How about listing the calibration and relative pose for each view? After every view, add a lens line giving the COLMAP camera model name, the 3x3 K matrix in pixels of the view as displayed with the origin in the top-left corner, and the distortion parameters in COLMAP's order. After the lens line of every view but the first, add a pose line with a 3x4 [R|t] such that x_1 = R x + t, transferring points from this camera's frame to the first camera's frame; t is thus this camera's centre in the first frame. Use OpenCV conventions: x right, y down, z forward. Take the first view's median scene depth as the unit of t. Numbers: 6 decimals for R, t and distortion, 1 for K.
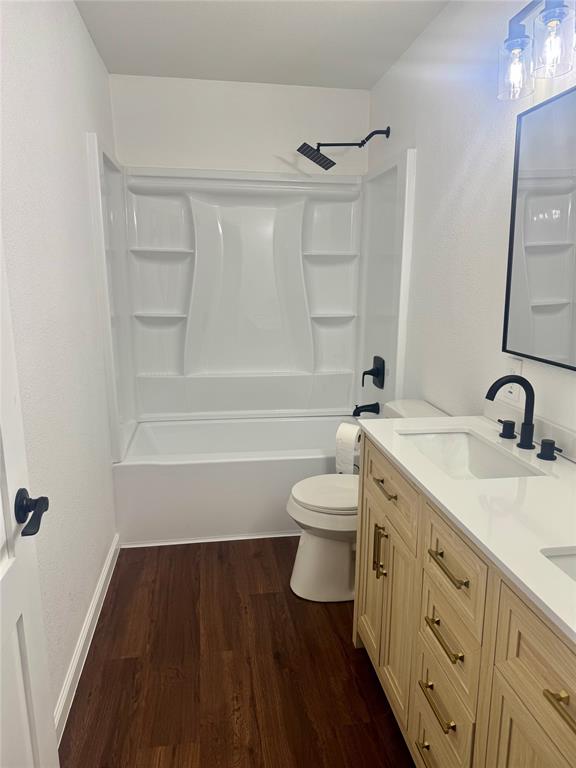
lens RADIAL K [[544.7, 0, 289.7], [0, 544.7, 389.8], [0, 0, 1]] dist [0.061480, -0.036599]
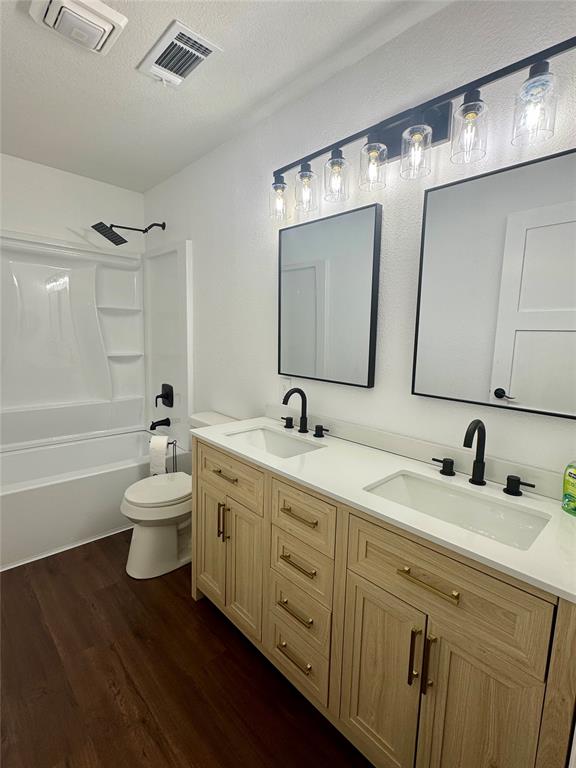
lens RADIAL K [[371.7, 0, 285.9], [0, 371.7, 385.4], [0, 0, 1]] dist [0.013241, 0.005067]
pose [[0.828576, -0.062868, 0.556336, -0.141236], [0.094553, 0.995116, -0.028369, -0.003420], [-0.551835, 0.076109, 0.830473, 0.074707]]
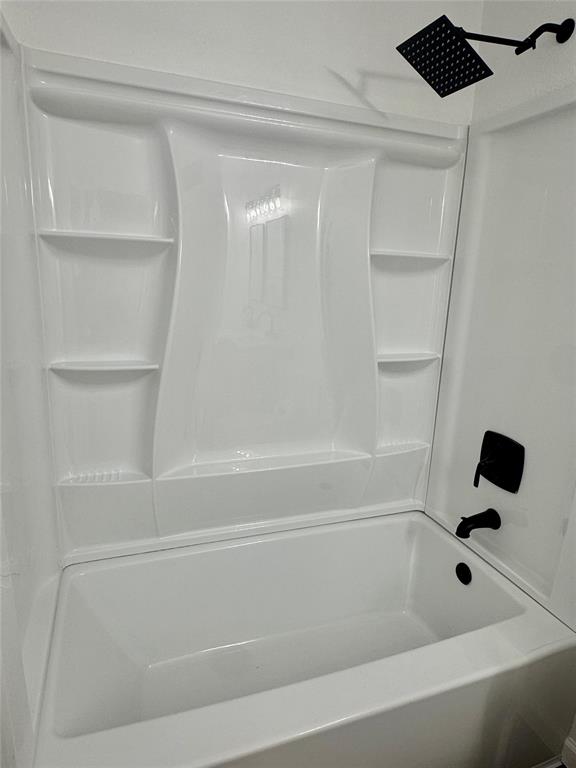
lens RADIAL K [[474.7, 0, 289.3], [0, 474.7, 378.7], [0, 0, 1]] dist [-0.002253, 0.009806]
pose [[0.979038, -0.016512, 0.203007, -0.209562], [0.013975, 0.999805, 0.013924, -0.169008], [-0.203197, -0.010795, 0.979078, 0.707510]]
